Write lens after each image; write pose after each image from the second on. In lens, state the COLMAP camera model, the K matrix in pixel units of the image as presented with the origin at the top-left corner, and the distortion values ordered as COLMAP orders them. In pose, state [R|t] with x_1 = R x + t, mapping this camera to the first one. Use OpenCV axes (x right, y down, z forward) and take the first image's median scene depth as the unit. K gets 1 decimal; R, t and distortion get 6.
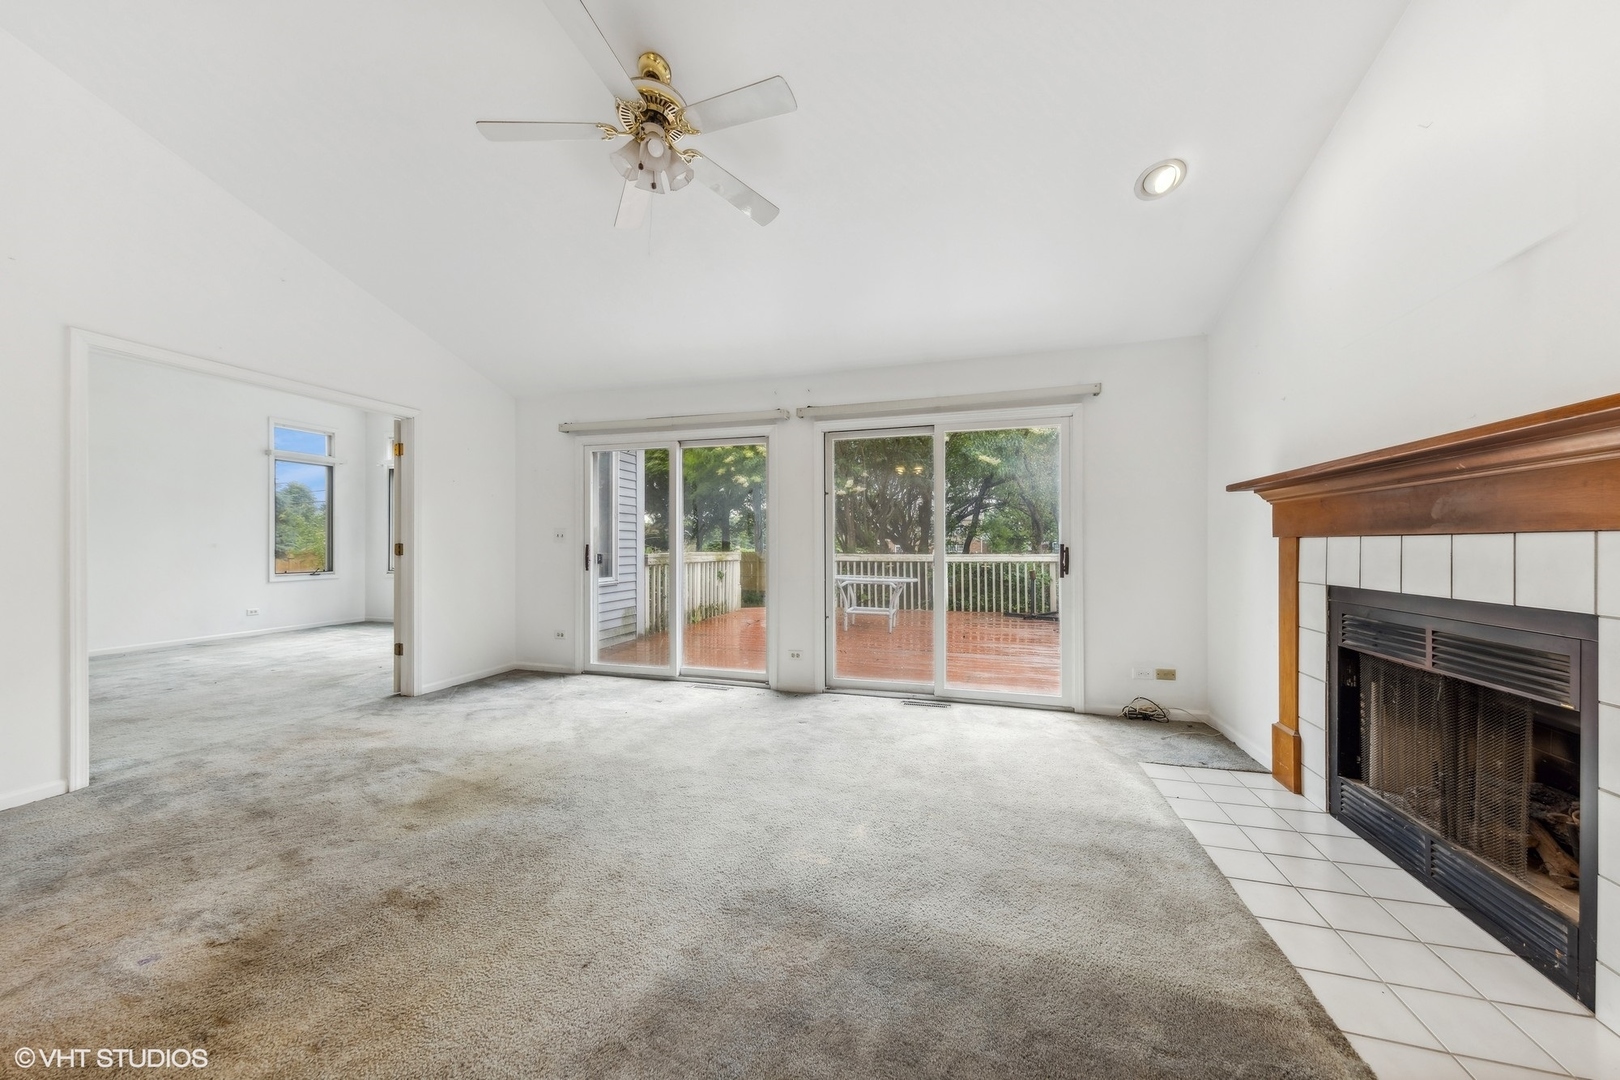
lens RADIAL K [[540.2, 0, 812.9], [0, 540.2, 542.5], [0, 0, 1]] dist [0.000057, -0.001718]
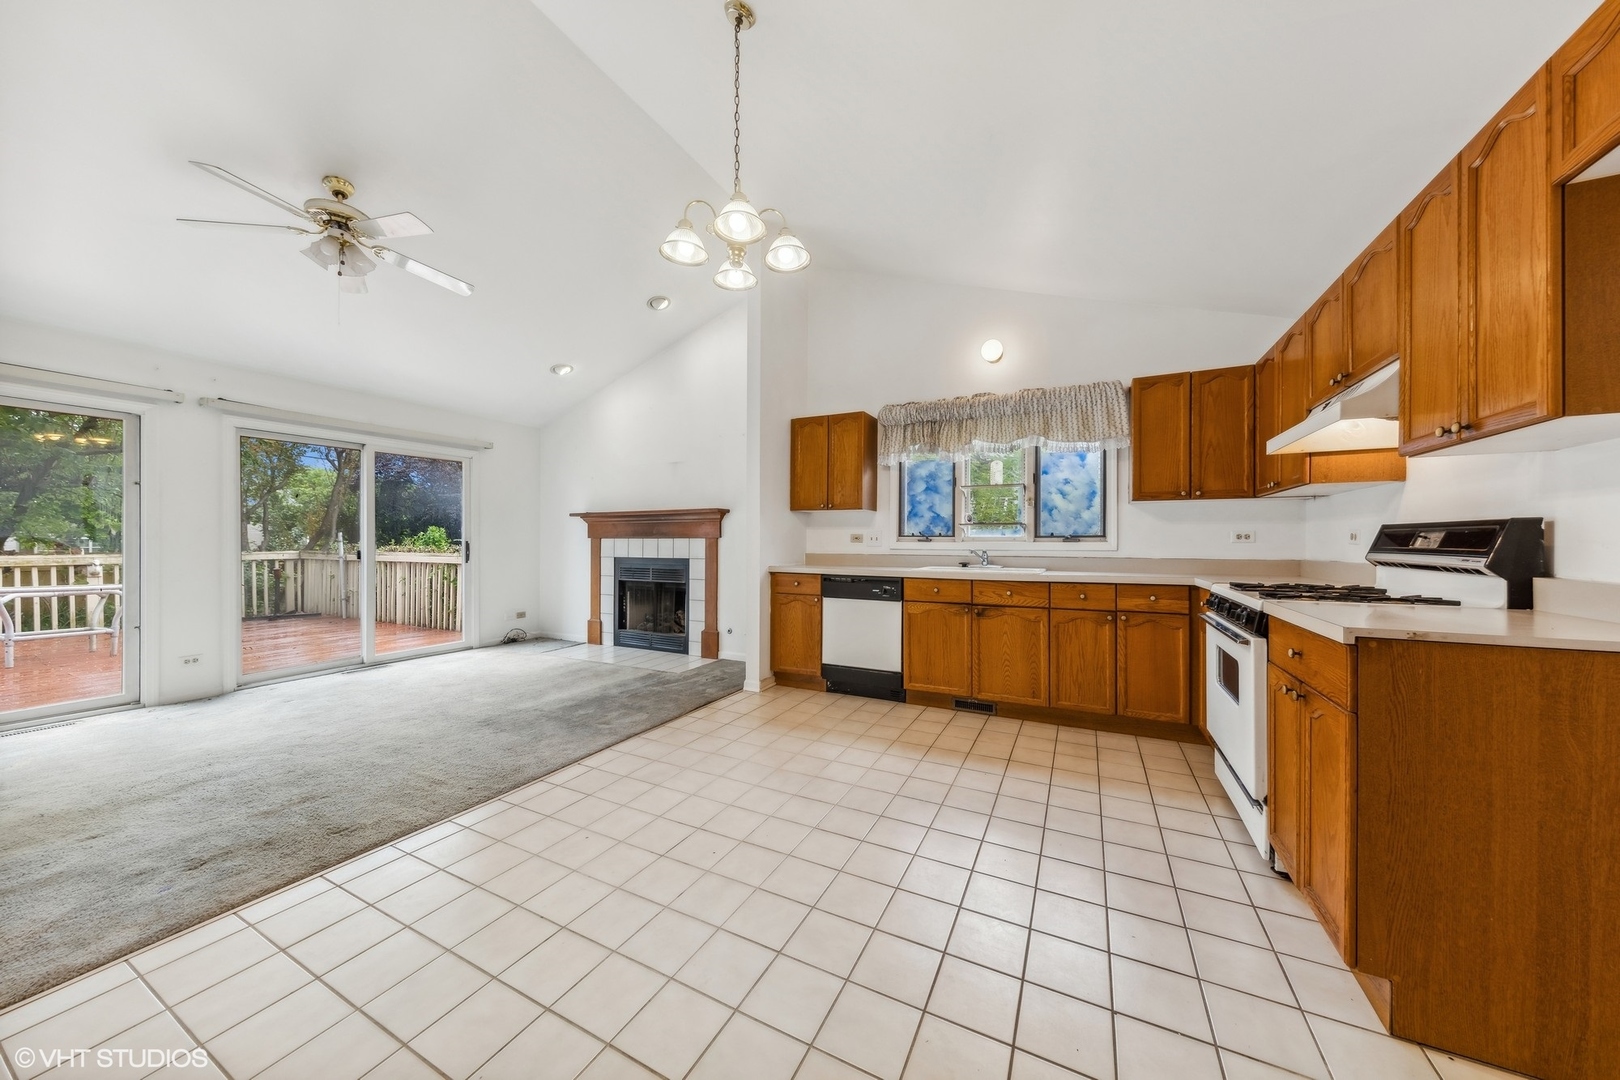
lens RADIAL K [[540.2, 0, 812.9], [0, 540.2, 542.5], [0, 0, 1]] dist [0.000057, -0.001718]
pose [[0.187244, -0.001307, 0.982313, -1.224775], [-0.004153, 0.999989, 0.002122, -0.000130], [-0.982305, -0.004476, 0.187237, -0.361305]]
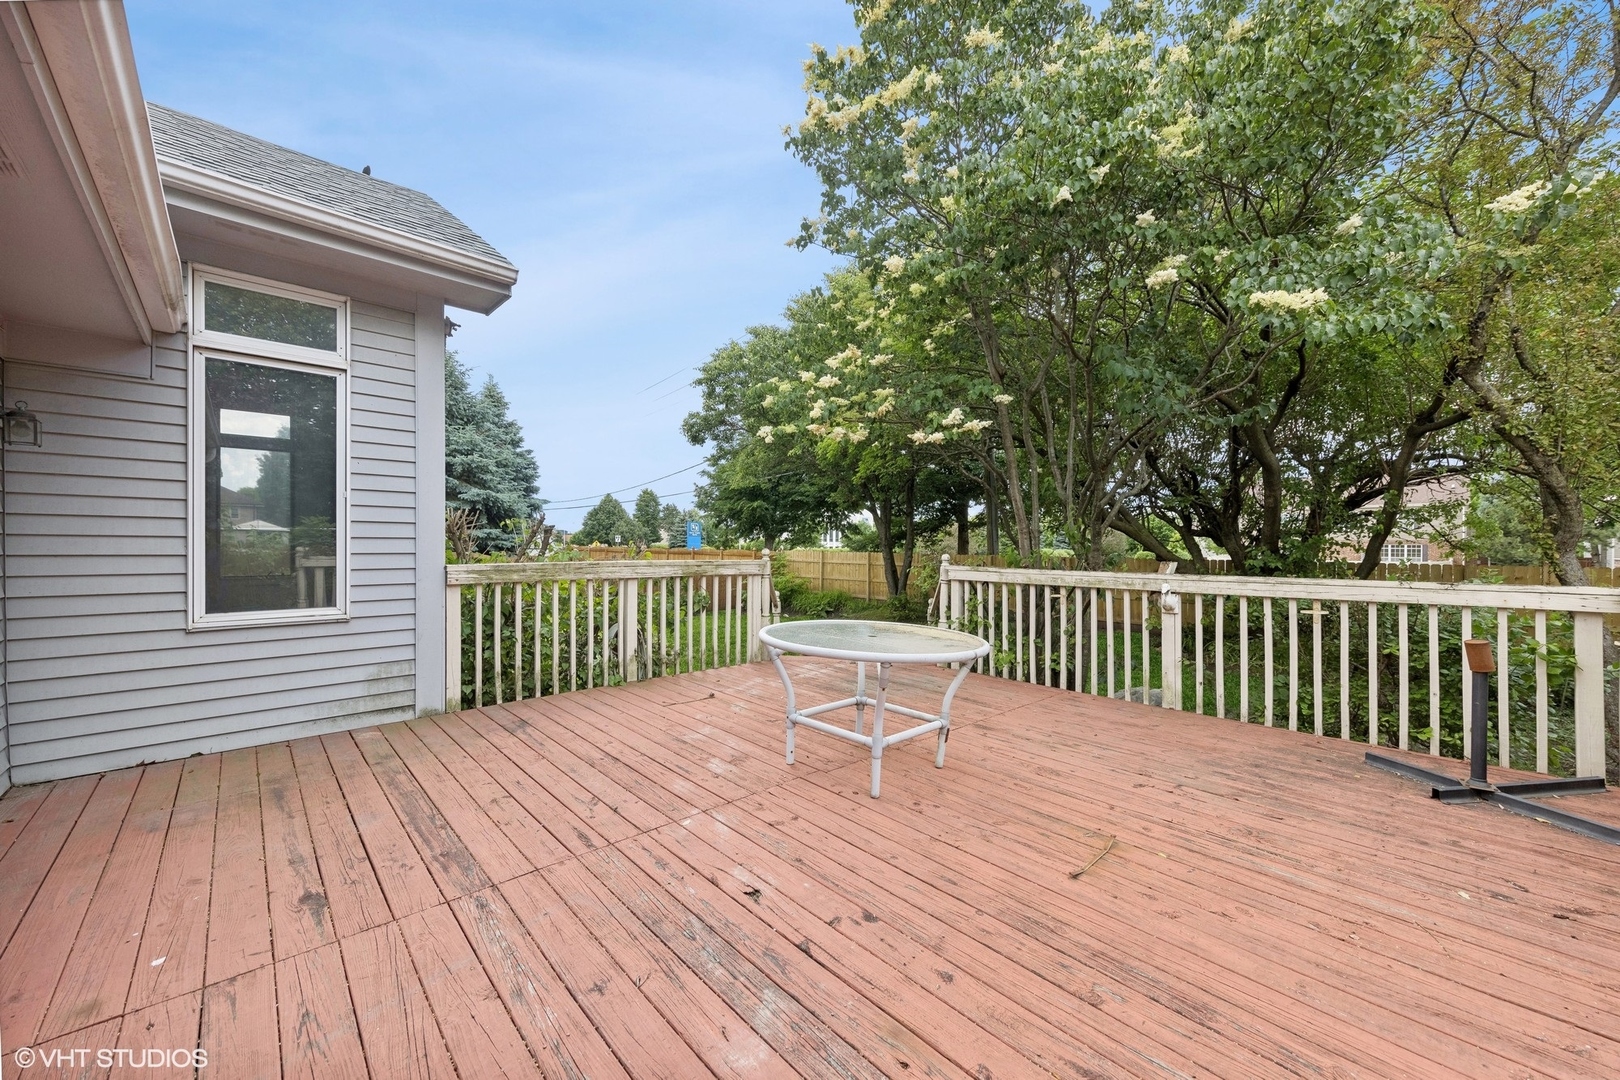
lens RADIAL K [[599.2, 0, 810.0], [0, 599.2, 540.0], [0, 0, 1]] dist [-0.000660, -0.000058]
pose [[0.863461, -0.000566, -0.504416, 0.819456], [0.000435, 1.000000, -0.000377, -0.007106], [0.504416, 0.000106, 0.863461, 1.708915]]
